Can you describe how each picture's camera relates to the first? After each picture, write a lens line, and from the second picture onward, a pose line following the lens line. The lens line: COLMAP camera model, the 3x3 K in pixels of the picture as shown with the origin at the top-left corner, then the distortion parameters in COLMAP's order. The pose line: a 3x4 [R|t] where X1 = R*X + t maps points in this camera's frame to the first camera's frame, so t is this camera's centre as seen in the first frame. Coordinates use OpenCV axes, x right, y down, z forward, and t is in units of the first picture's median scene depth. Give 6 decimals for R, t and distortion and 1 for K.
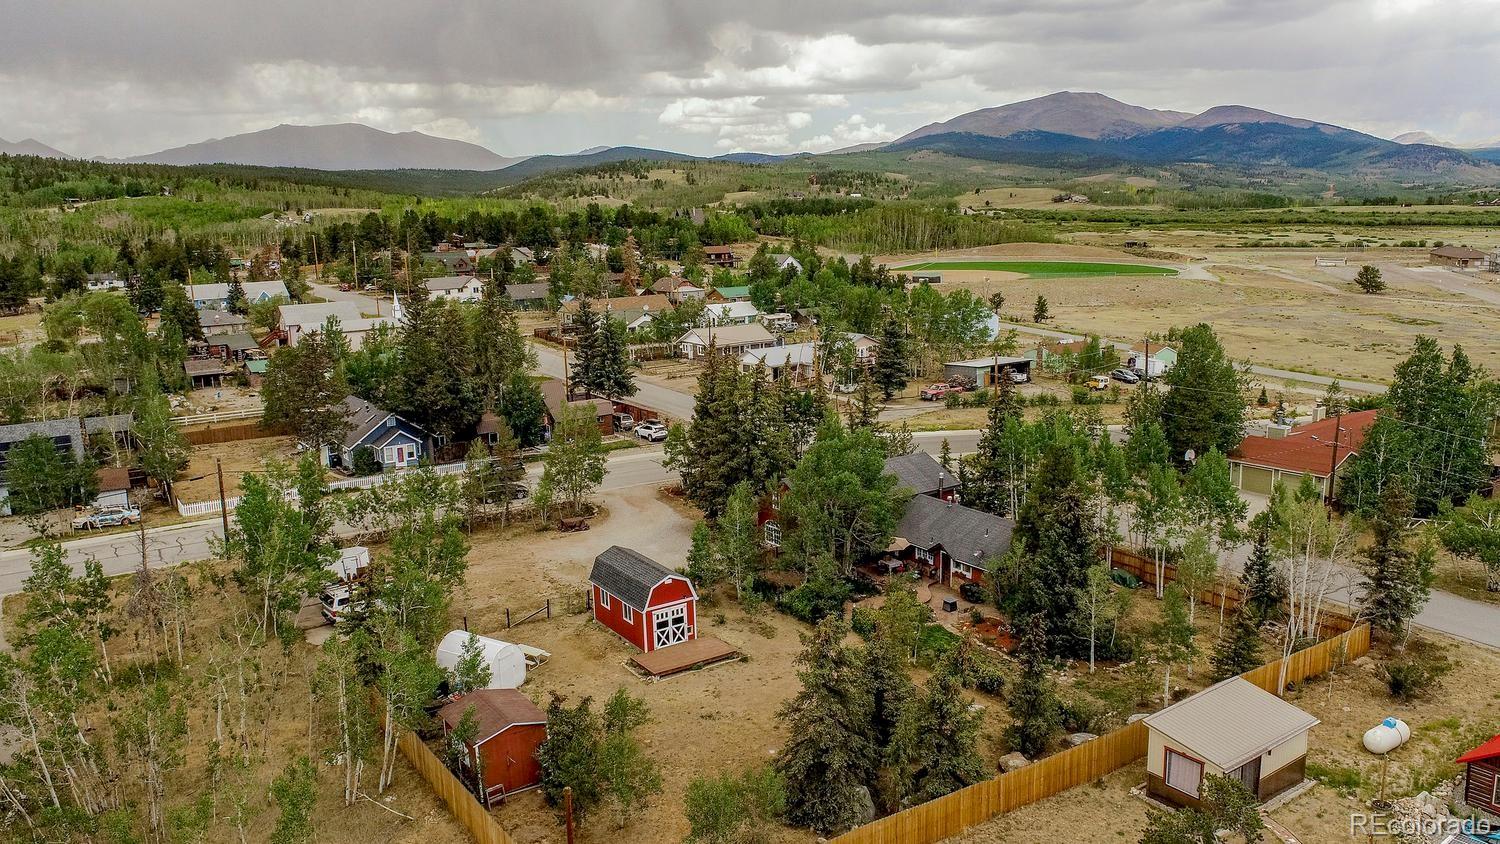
lens RADIAL K [[1091.6, 0, 750.0], [0, 1091.6, 422.0], [0, 0, 1]] dist [-0.004165, 0.000192]
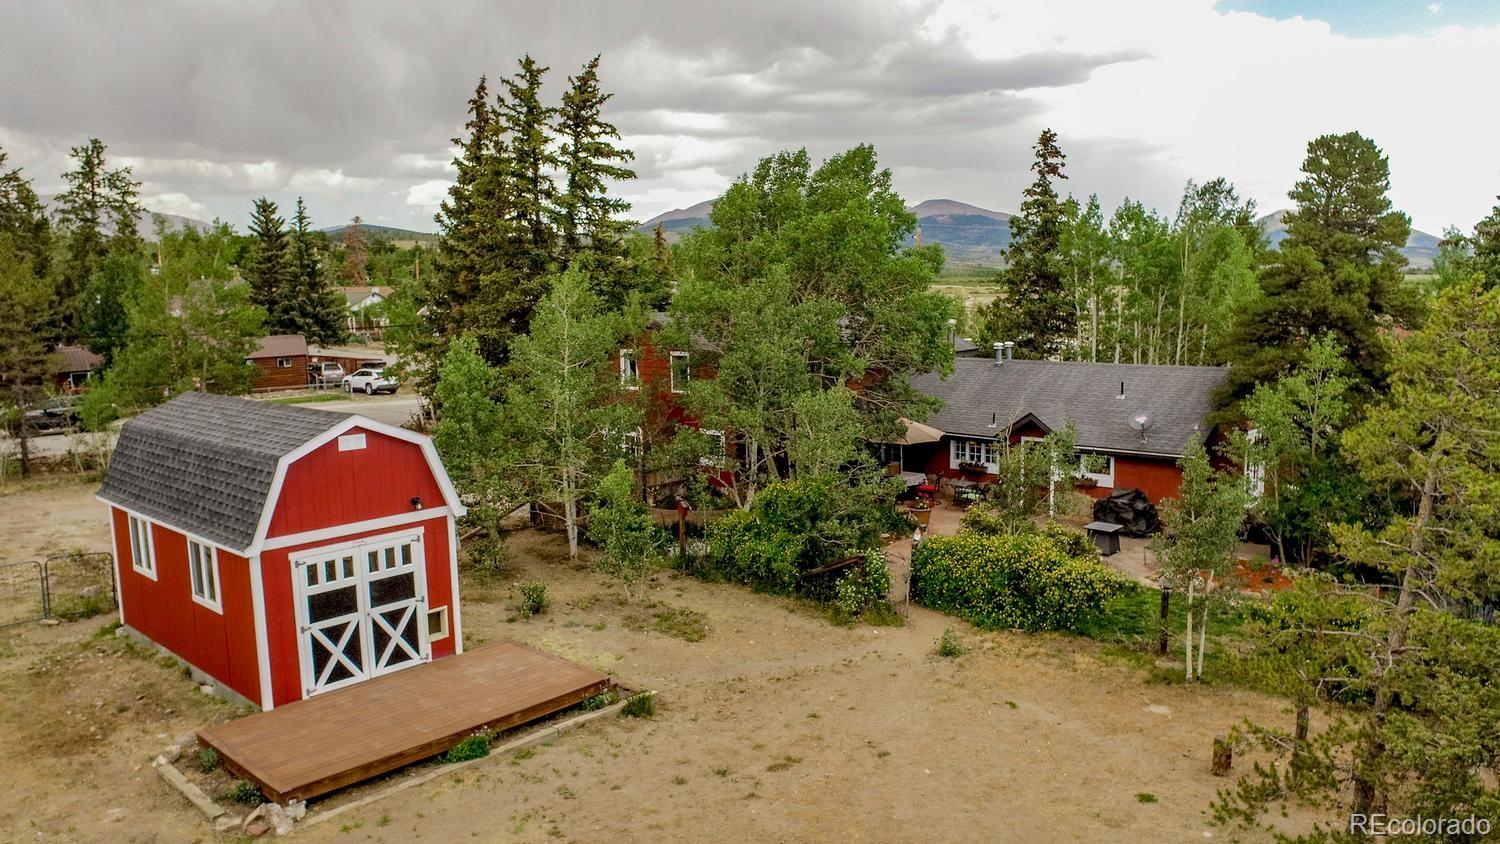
lens RADIAL K [[1070.0, 0, 750.0], [0, 1070.0, 422.0], [0, 0, 1]] dist [-0.005969, -0.003417]
pose [[0.973710, -0.020829, 0.226837, -0.034907], [0.036769, 0.997124, -0.066272, 0.148294], [-0.224805, 0.072870, 0.971675, 0.652850]]
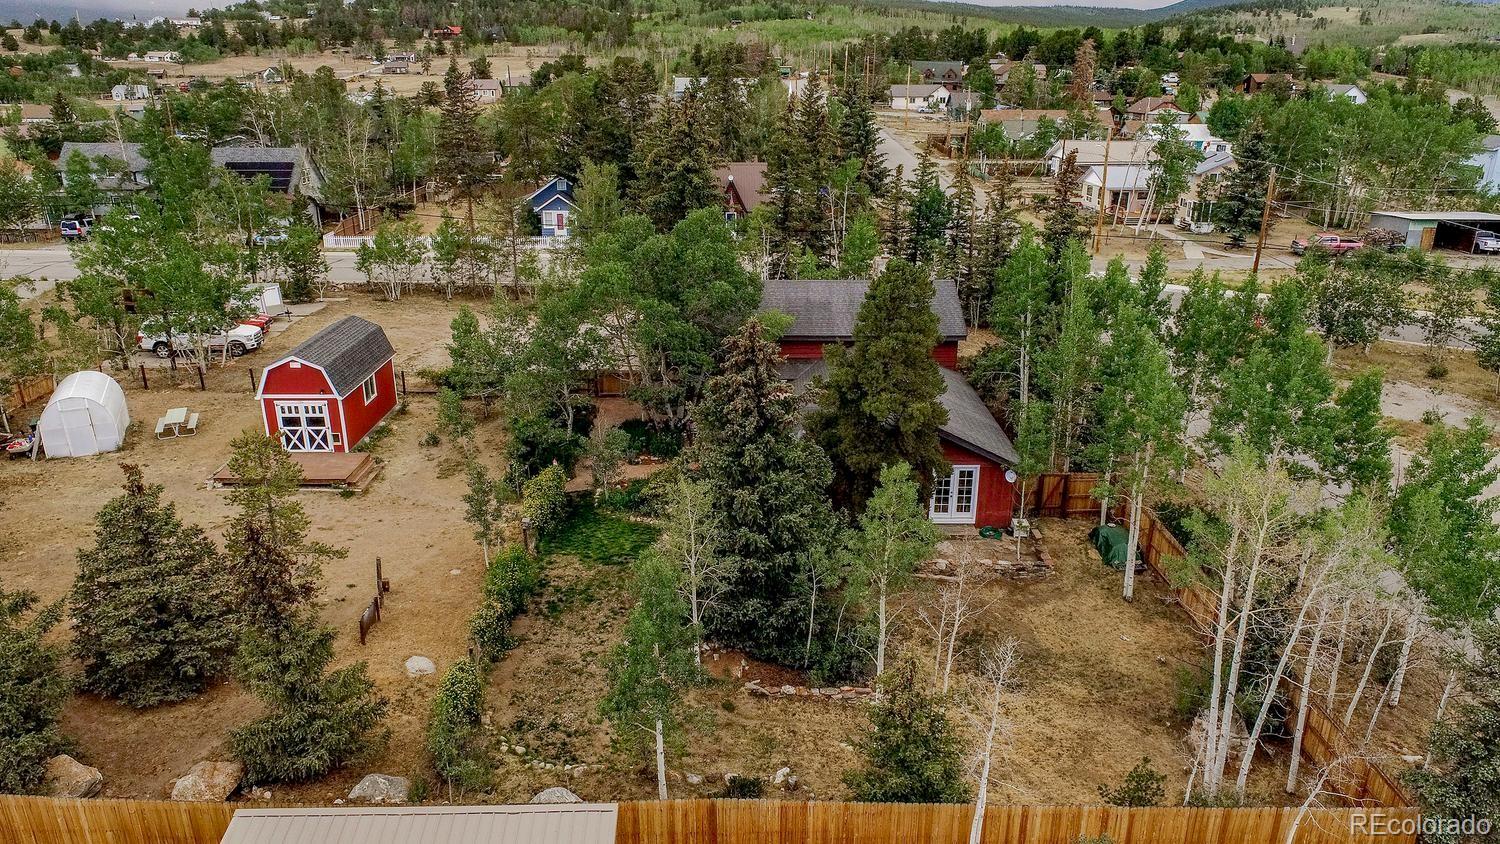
lens RADIAL K [[1021.1, 0, 750.0], [0, 1021.1, 422.0], [0, 0, 1]] dist [-0.000653, -0.000218]
pose [[0.838126, 0.214717, -0.501440, 0.483275], [-0.133140, 0.971990, 0.193672, 0.009585], [0.528980, -0.095560, 0.843237, 0.531737]]
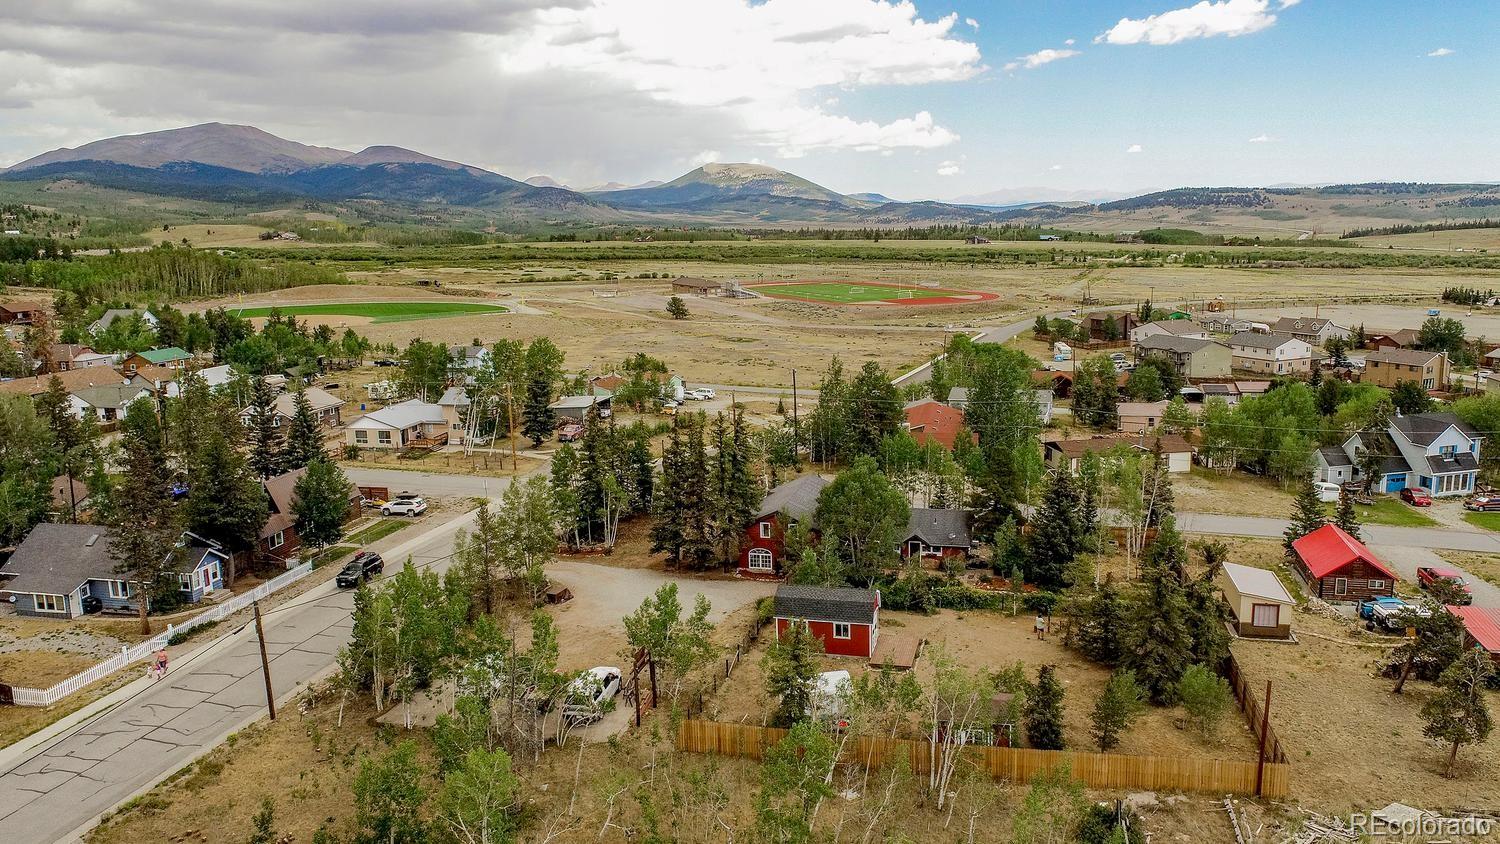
lens RADIAL K [[1070.0, 0, 750.0], [0, 1070.0, 422.0], [0, 0, 1]] dist [-0.005969, -0.003417]
pose [[0.753250, -0.114016, 0.647776, -0.855525], [0.131841, 0.991046, 0.021127, -0.083646], [-0.644385, 0.069489, 0.761538, 0.144161]]
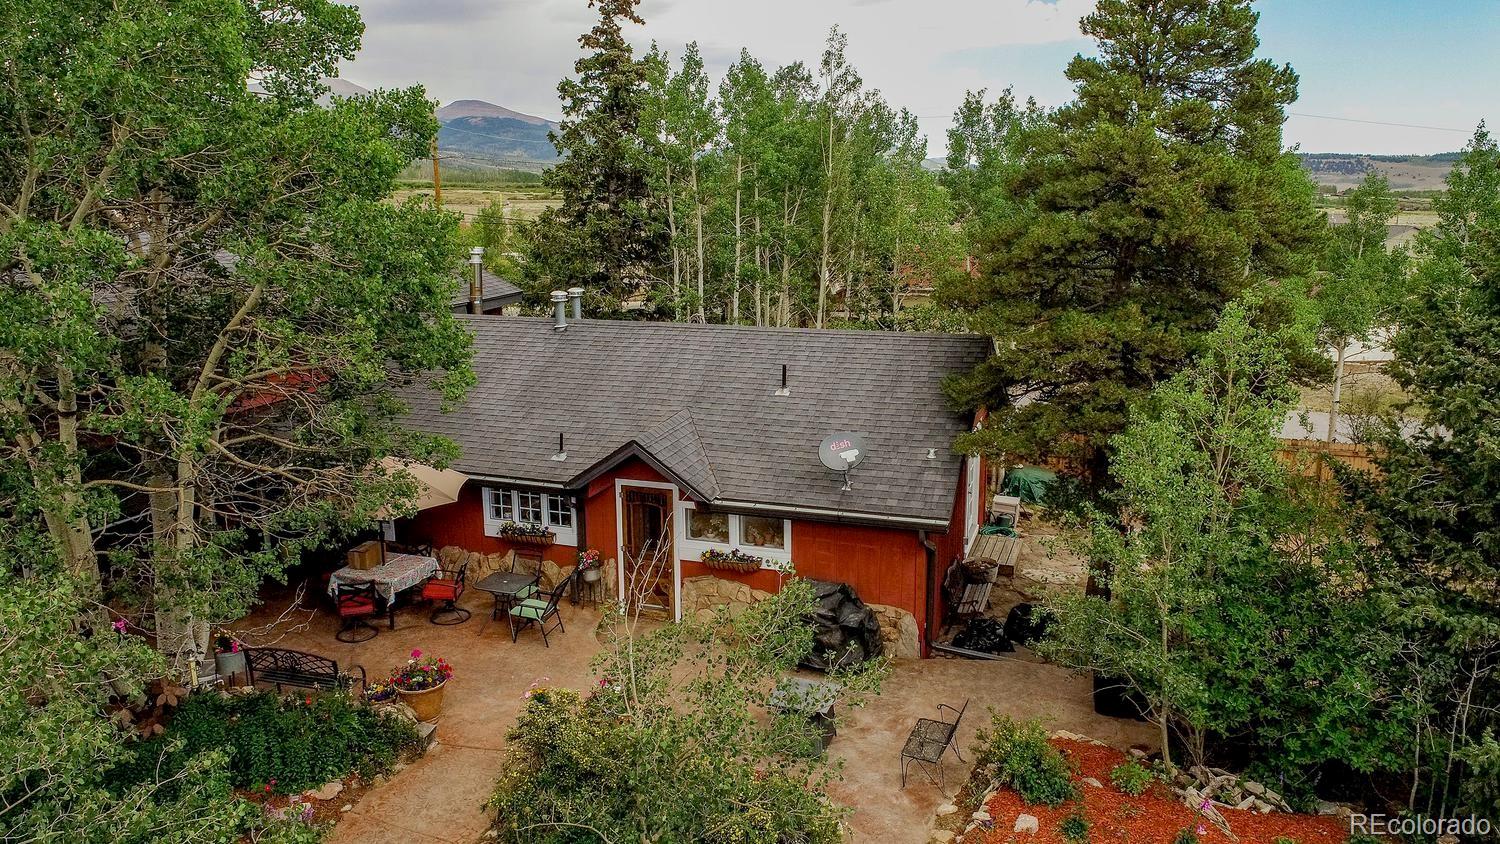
lens RADIAL K [[1070.0, 0, 750.0], [0, 1070.0, 422.0], [0, 0, 1]] dist [-0.005969, -0.003417]
pose [[0.796517, -0.108862, 0.594736, 0.066832], [0.100076, 0.993827, 0.047884, 0.105827], [-0.596277, 0.021378, 0.802494, 0.866235]]
